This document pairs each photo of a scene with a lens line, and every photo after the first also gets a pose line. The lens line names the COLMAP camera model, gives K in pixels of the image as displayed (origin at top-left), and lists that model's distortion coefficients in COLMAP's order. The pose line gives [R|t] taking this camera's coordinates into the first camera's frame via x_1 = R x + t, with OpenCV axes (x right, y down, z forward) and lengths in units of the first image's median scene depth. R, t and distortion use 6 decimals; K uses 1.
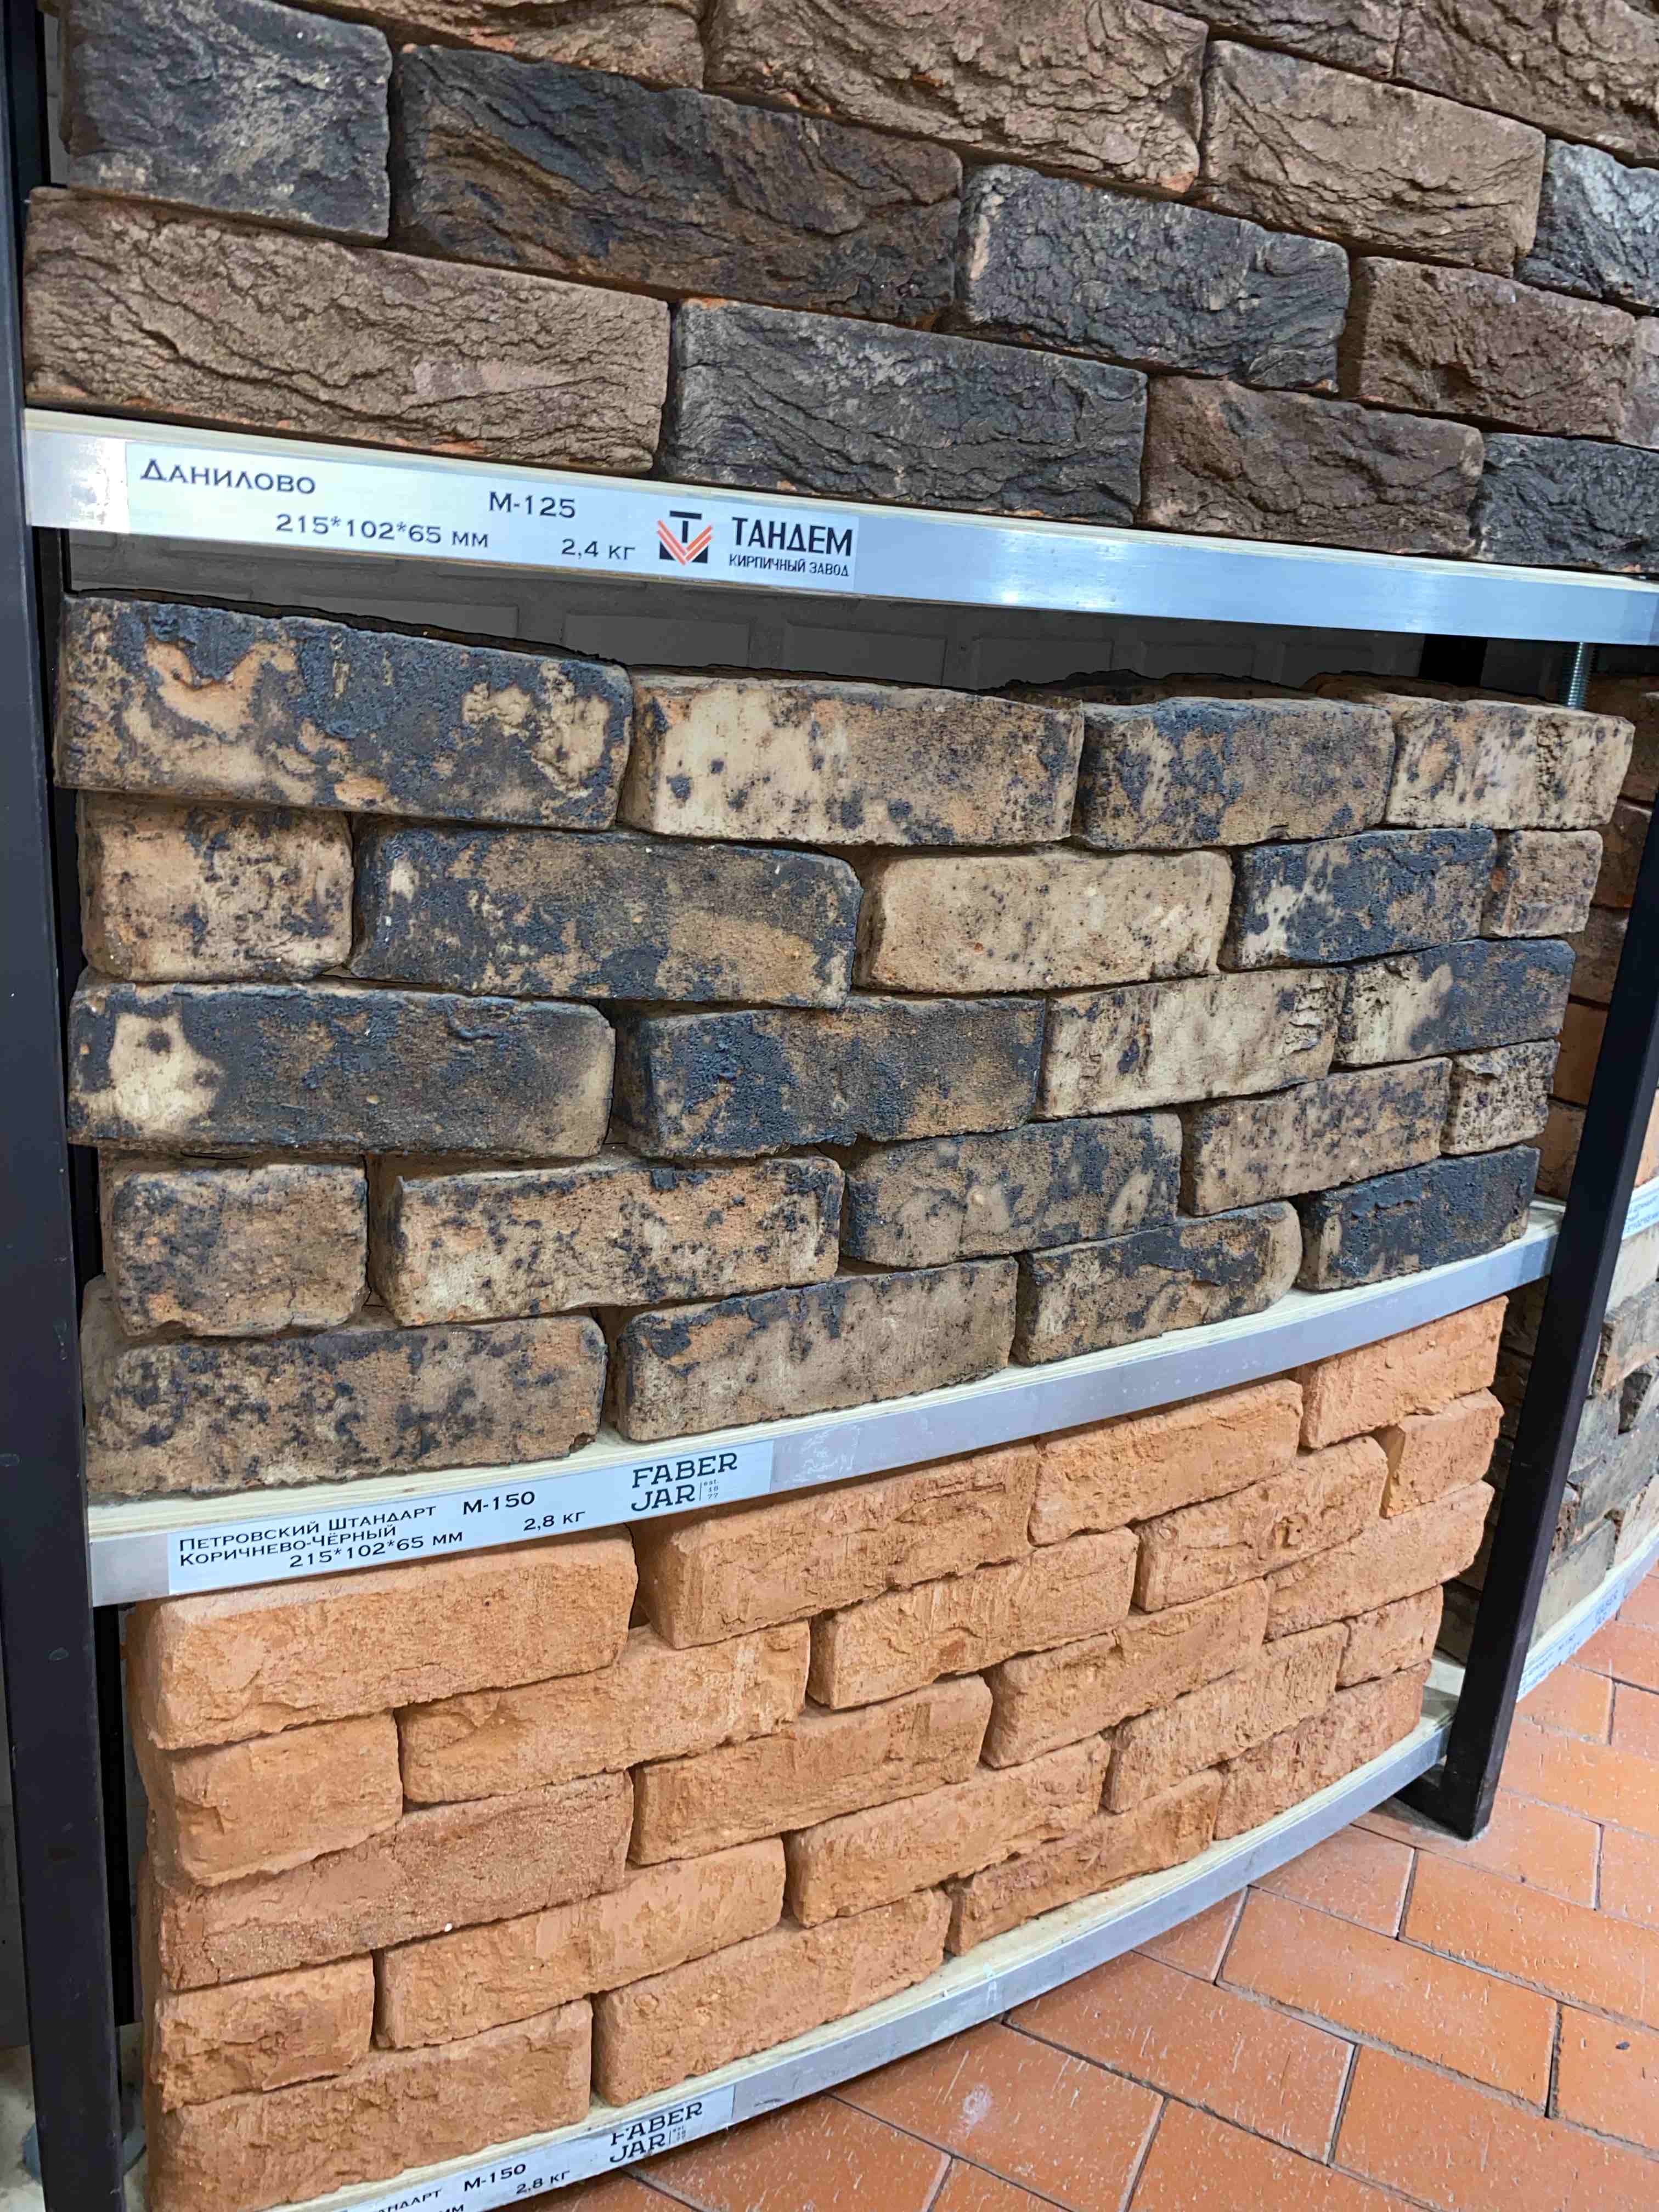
lens RADIAL K [[1649.2, 0, 824.3], [0, 1649.2, 1062.2], [0, 0, 1]] dist [0.016600, -0.018897]
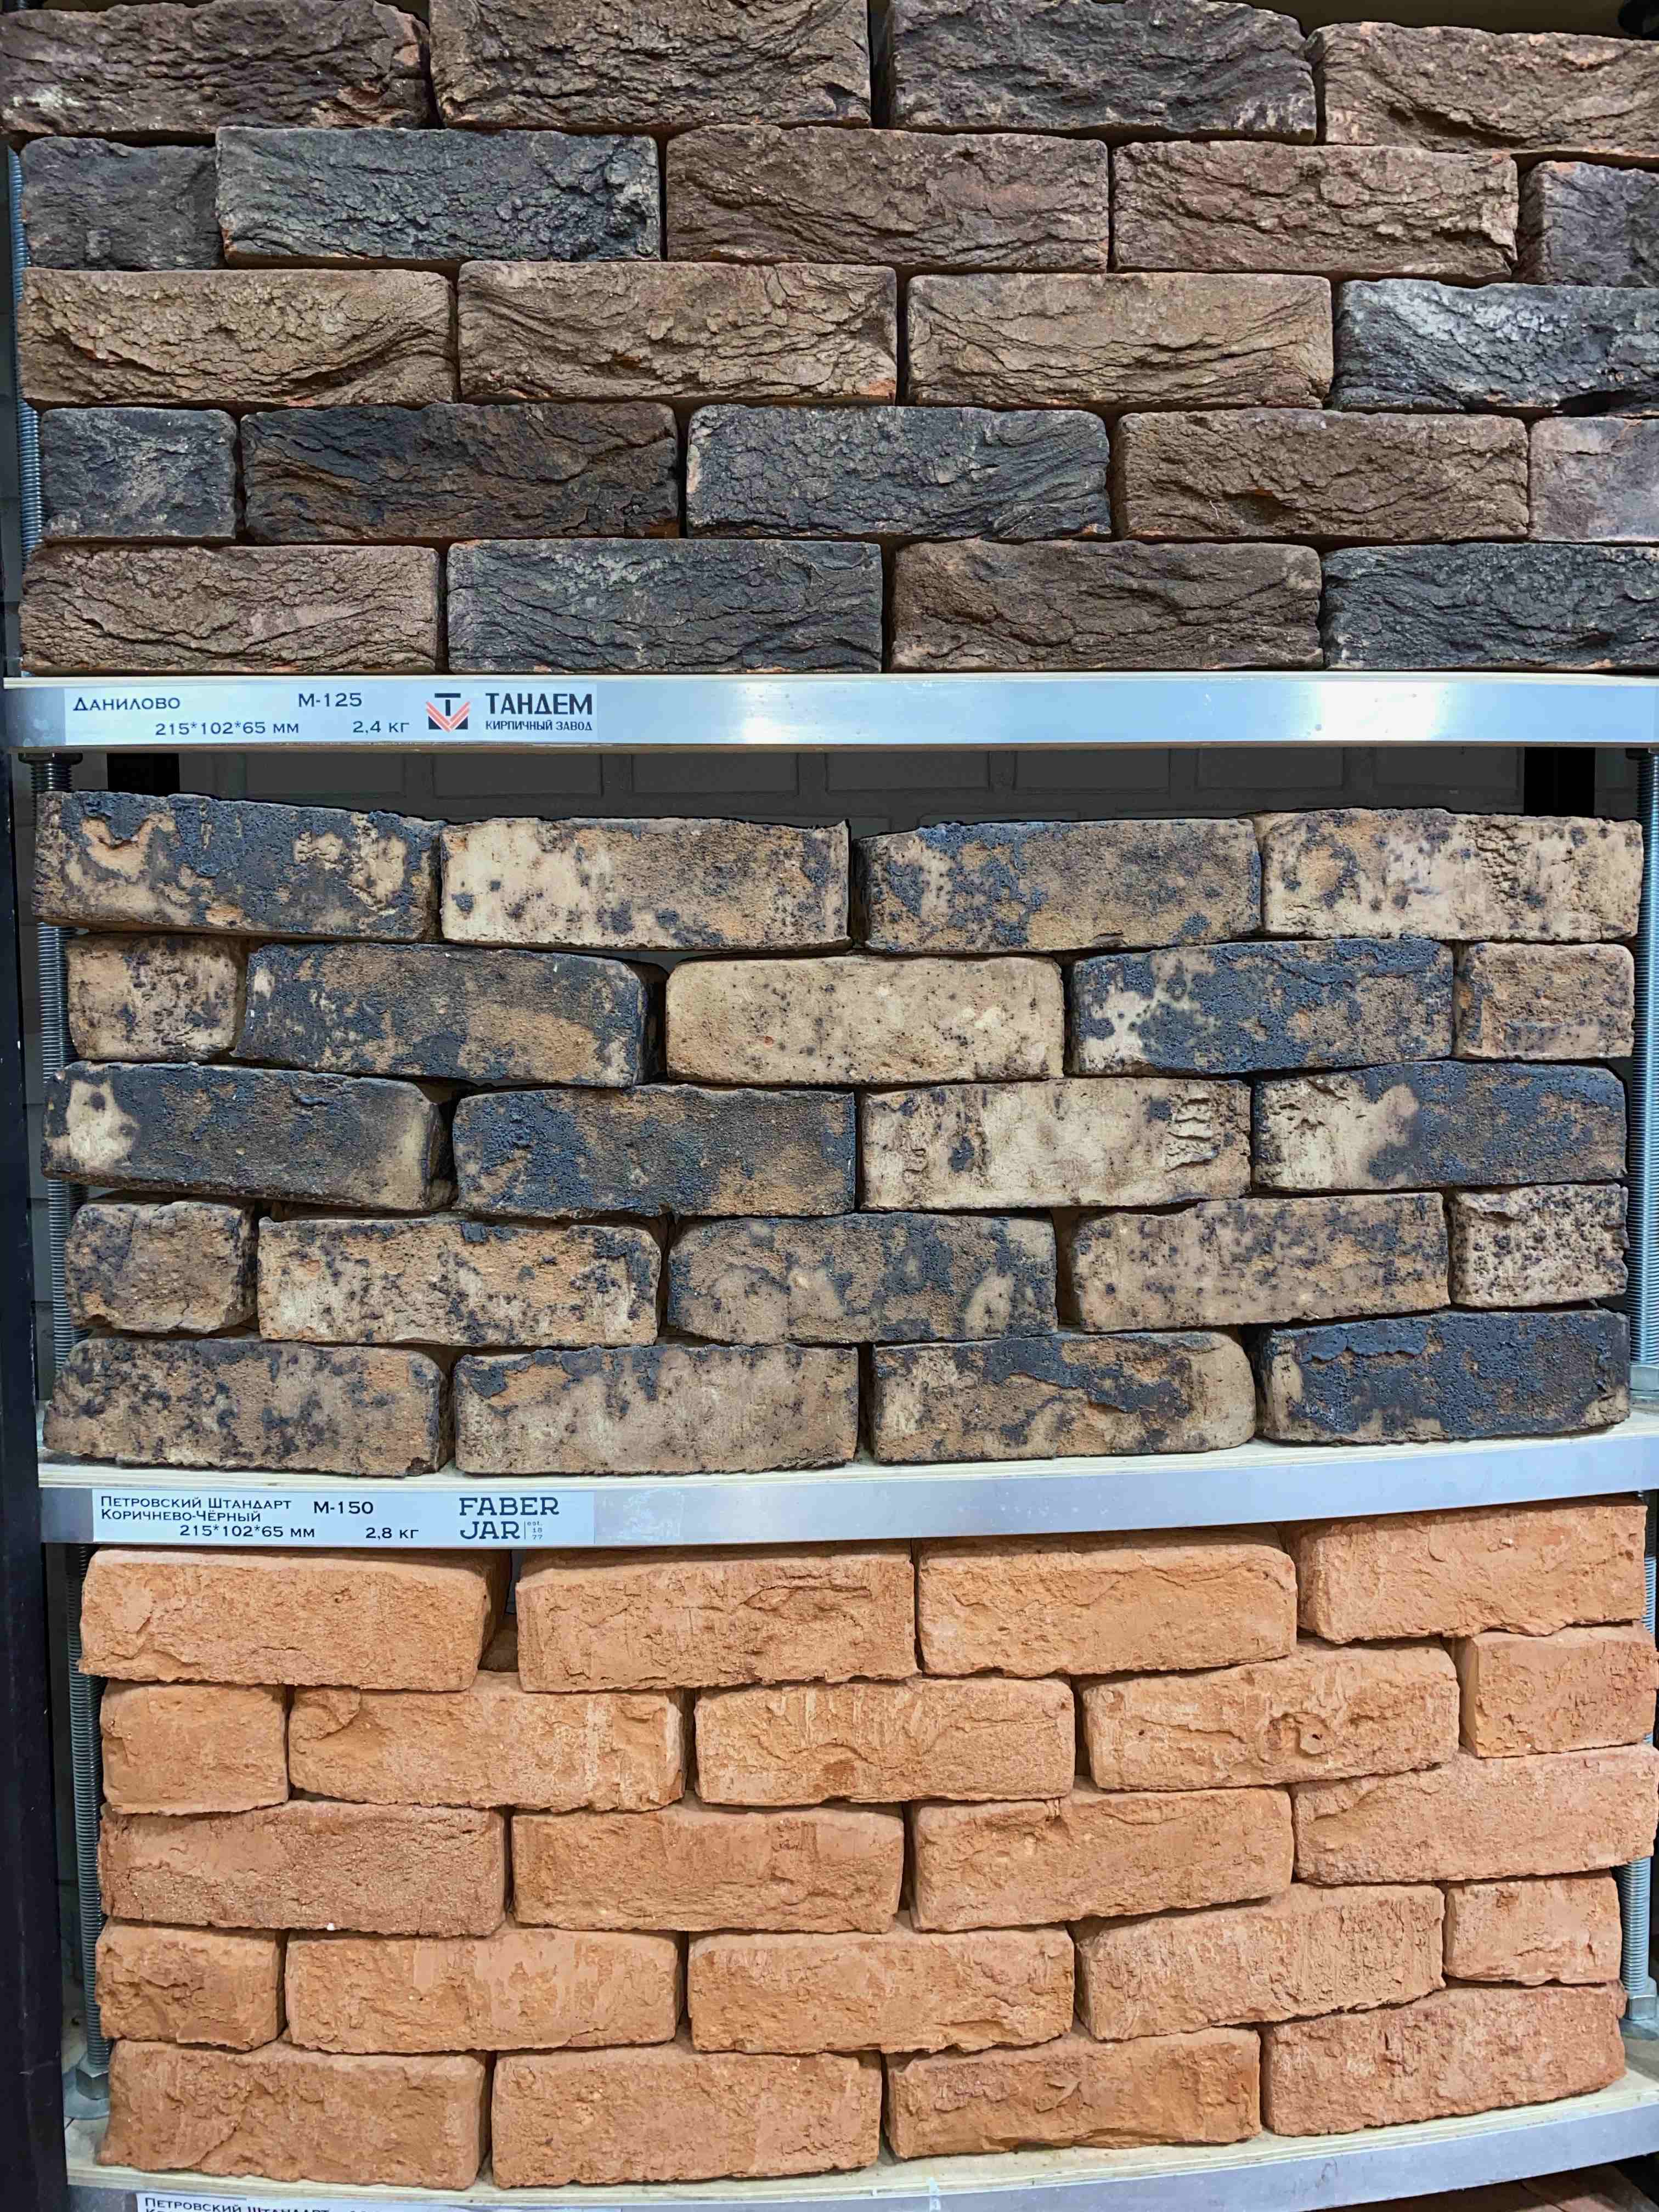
lens RADIAL K [[1649.2, 0, 847.2], [0, 1649.2, 1087.2], [0, 0, 1]] dist [0.016600, -0.018897]
pose [[0.892483, -0.054692, -0.447753, 0.688496], [-0.051132, 0.973959, -0.220884, 0.220185], [0.448174, 0.220030, 0.866445, 0.065304]]
